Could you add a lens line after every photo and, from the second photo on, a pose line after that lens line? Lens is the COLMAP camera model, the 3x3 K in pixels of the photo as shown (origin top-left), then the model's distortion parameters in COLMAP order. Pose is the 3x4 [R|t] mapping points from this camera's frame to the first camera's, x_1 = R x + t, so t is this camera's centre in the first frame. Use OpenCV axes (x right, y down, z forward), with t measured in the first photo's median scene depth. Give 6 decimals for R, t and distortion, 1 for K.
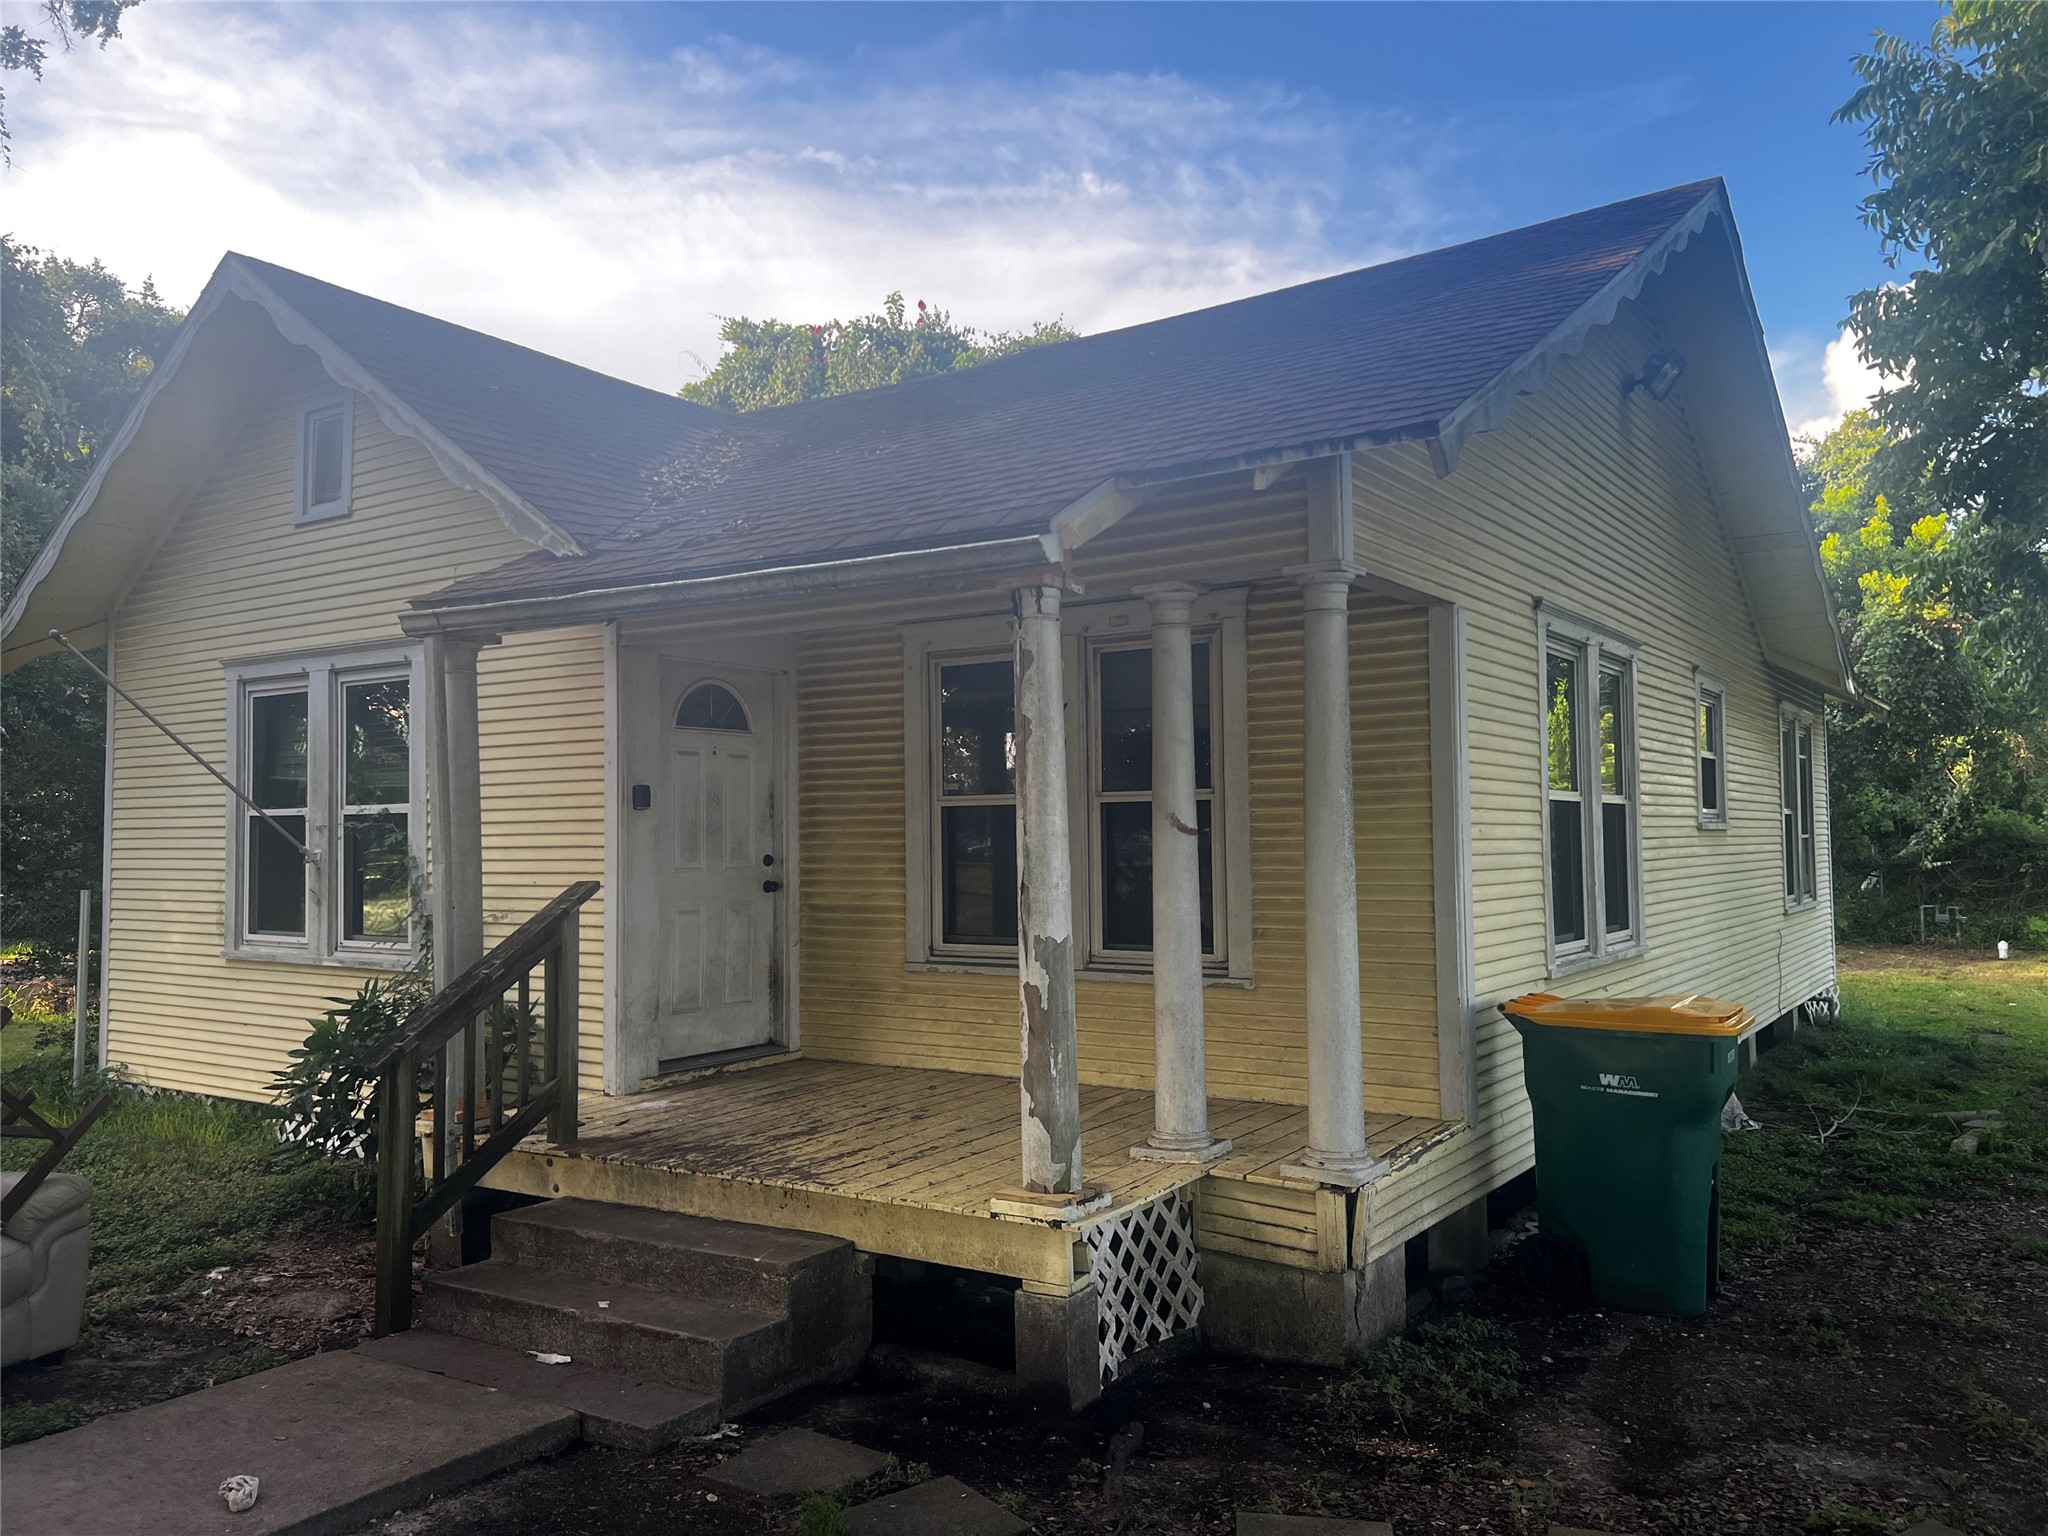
lens RADIAL K [[1538.4, 0, 1011.5], [0, 1538.4, 767.7], [0, 0, 1]] dist [0.049434, -0.066929]
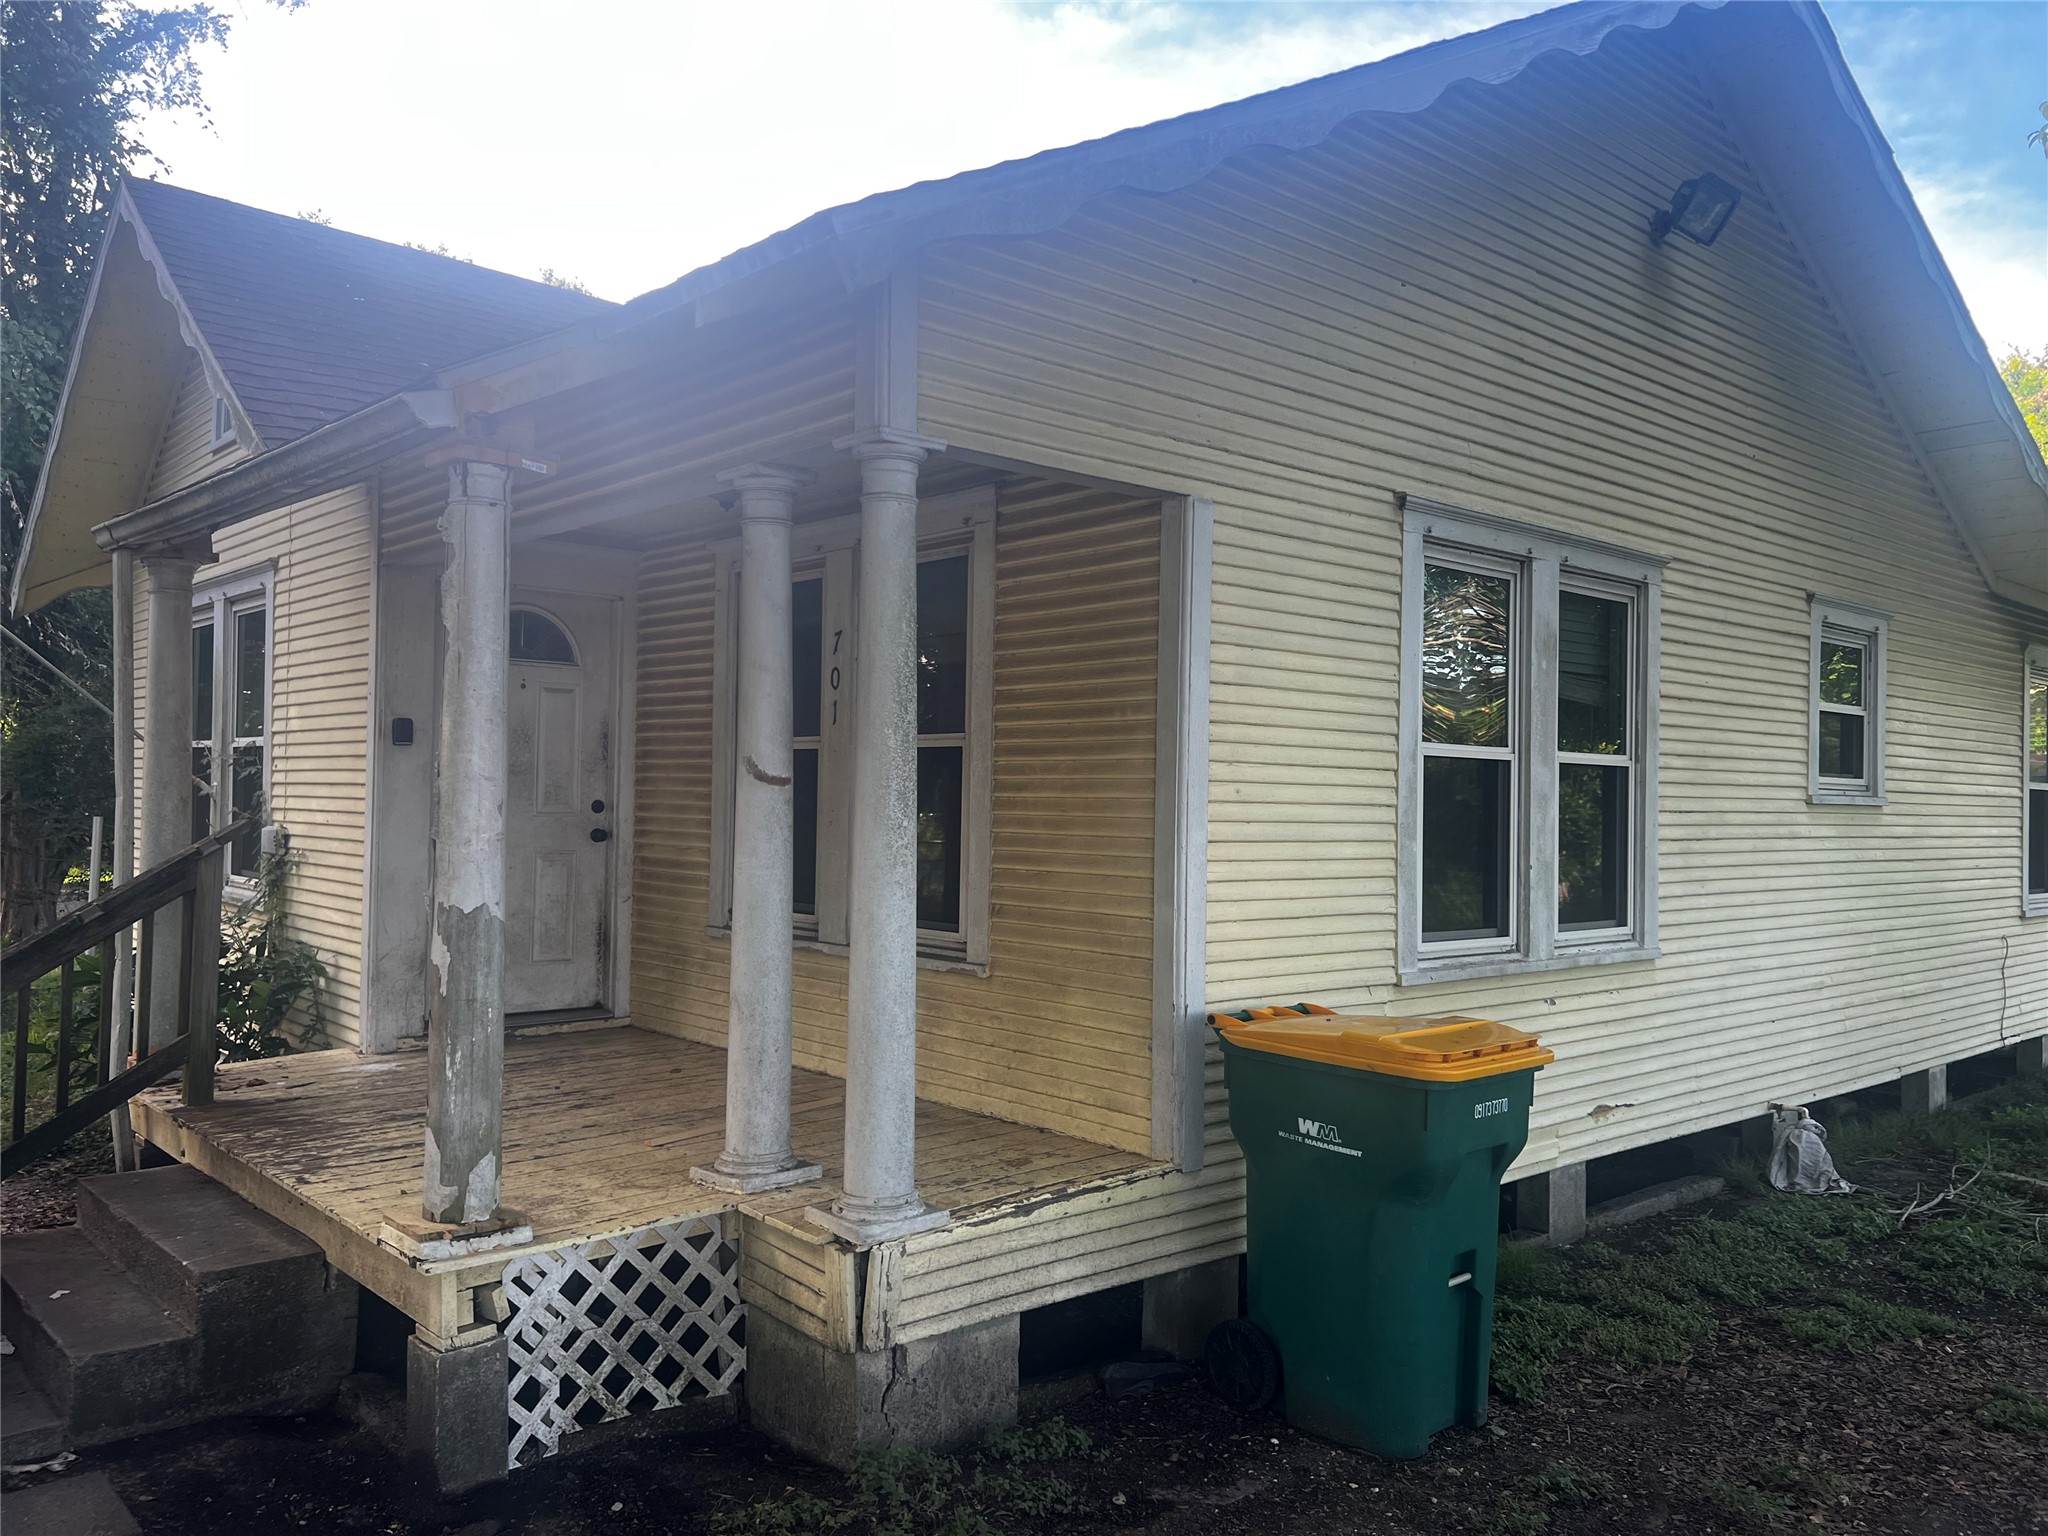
lens RADIAL K [[1538.4, 0, 1010.4], [0, 1538.4, 768.4], [0, 0, 1]] dist [0.049434, -0.066929]
pose [[0.969669, 0.022995, -0.243338, 0.391061], [-0.016337, 0.999436, 0.029343, 0.008994], [0.243875, -0.024478, 0.969498, 0.230433]]
